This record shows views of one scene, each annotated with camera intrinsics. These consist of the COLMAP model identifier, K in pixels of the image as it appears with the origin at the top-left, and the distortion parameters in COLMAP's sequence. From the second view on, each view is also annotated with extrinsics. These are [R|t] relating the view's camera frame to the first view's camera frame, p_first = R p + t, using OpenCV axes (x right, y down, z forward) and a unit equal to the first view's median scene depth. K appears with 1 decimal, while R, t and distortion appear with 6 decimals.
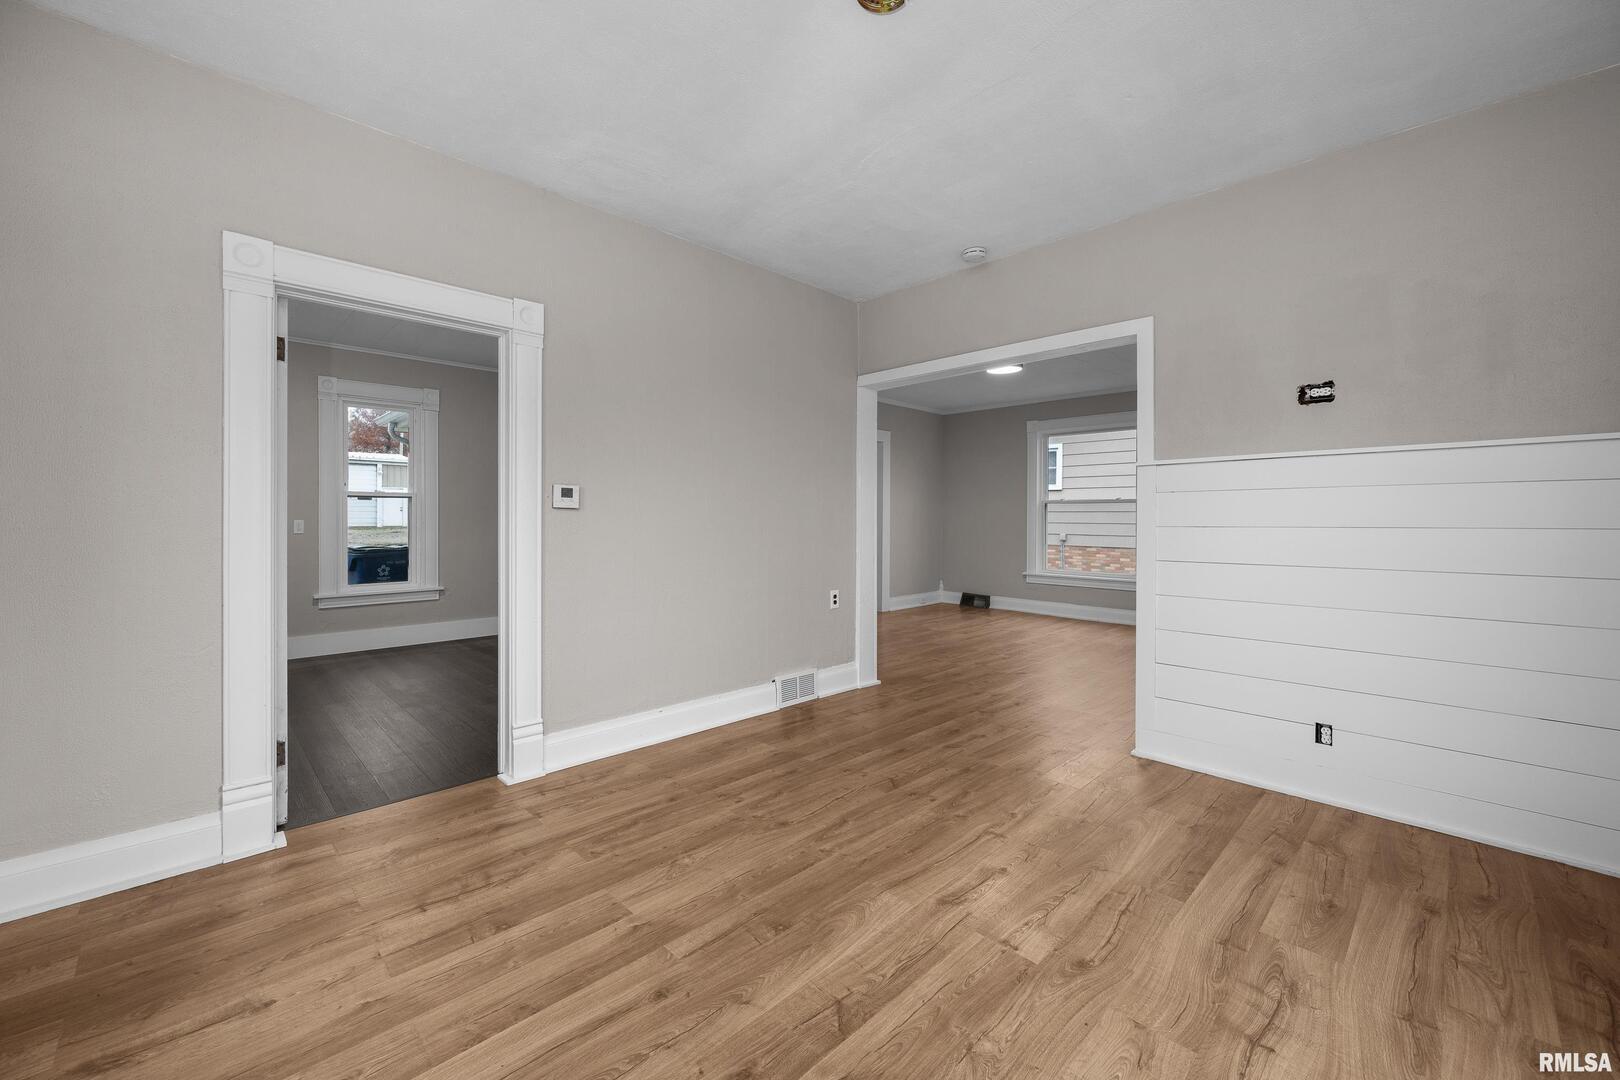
lens RADIAL K [[666.0, 0, 810.0], [0, 666.0, 540.0], [0, 0, 1]] dist [0.001825, 0.000228]
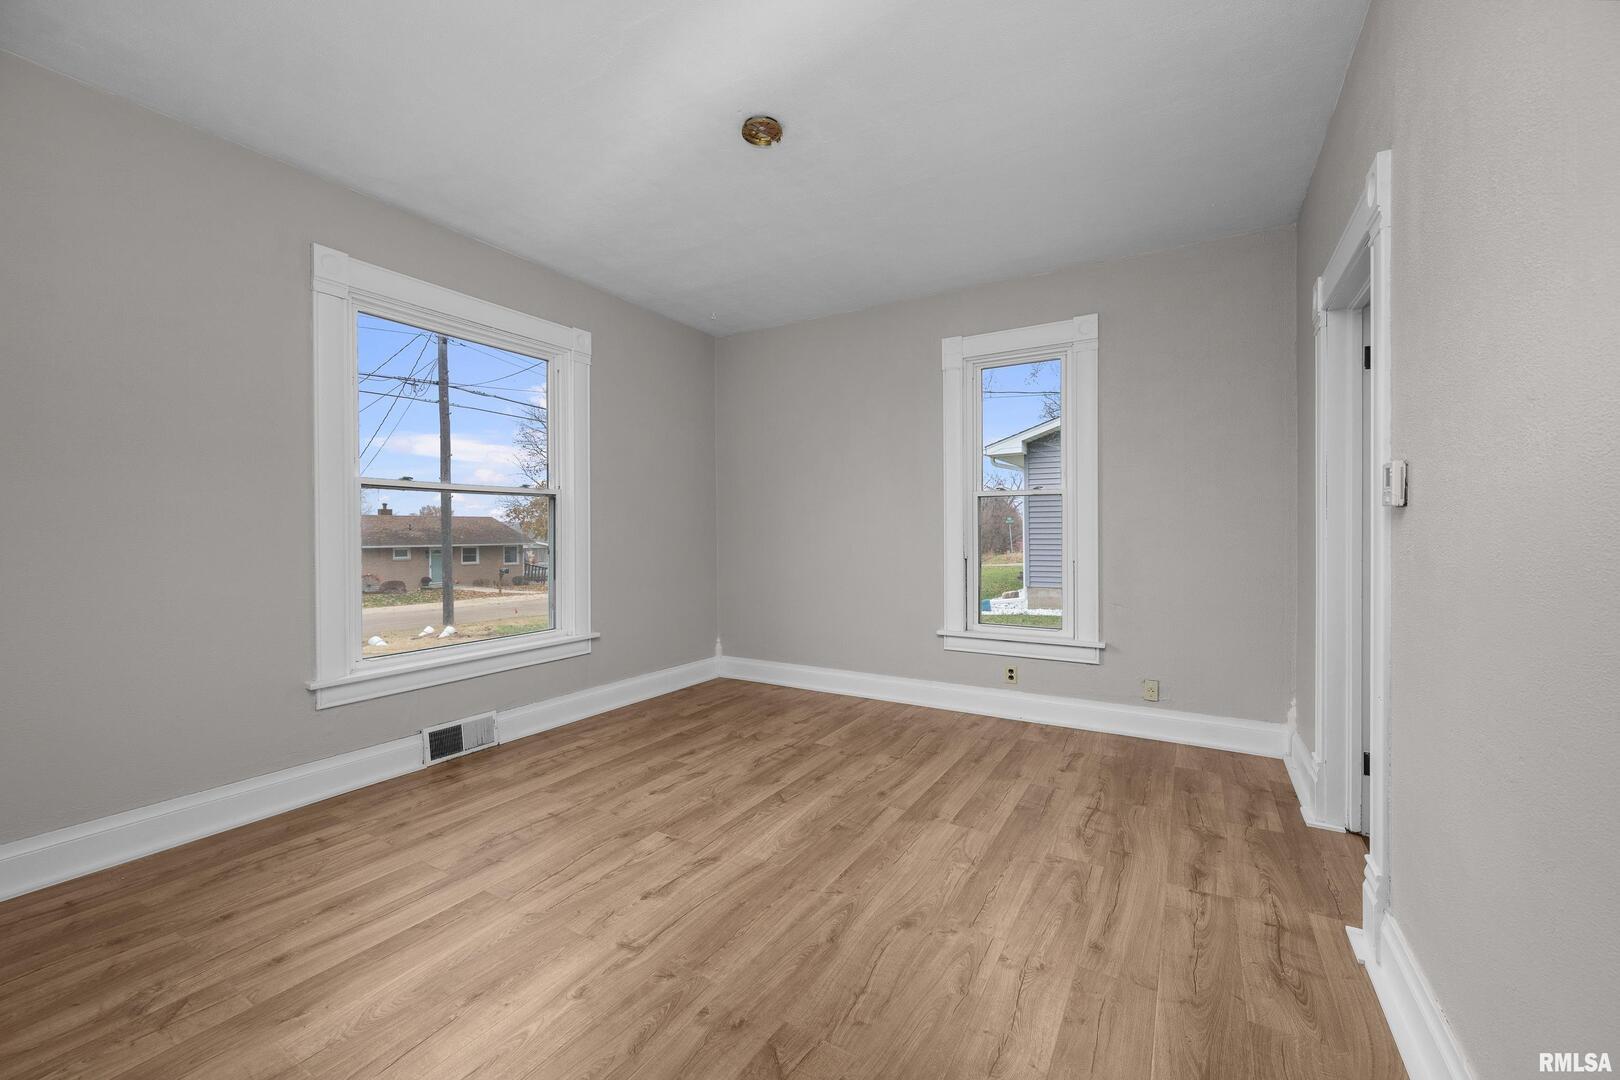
lens RADIAL K [[666.0, 0, 810.0], [0, 666.0, 540.0], [0, 0, 1]] dist [0.001825, 0.000228]
pose [[-0.969822, 0.001884, -0.243806, 0.297313], [-0.008992, 0.999014, 0.043487, -0.055753], [0.243648, 0.044366, -0.968848, 1.981936]]
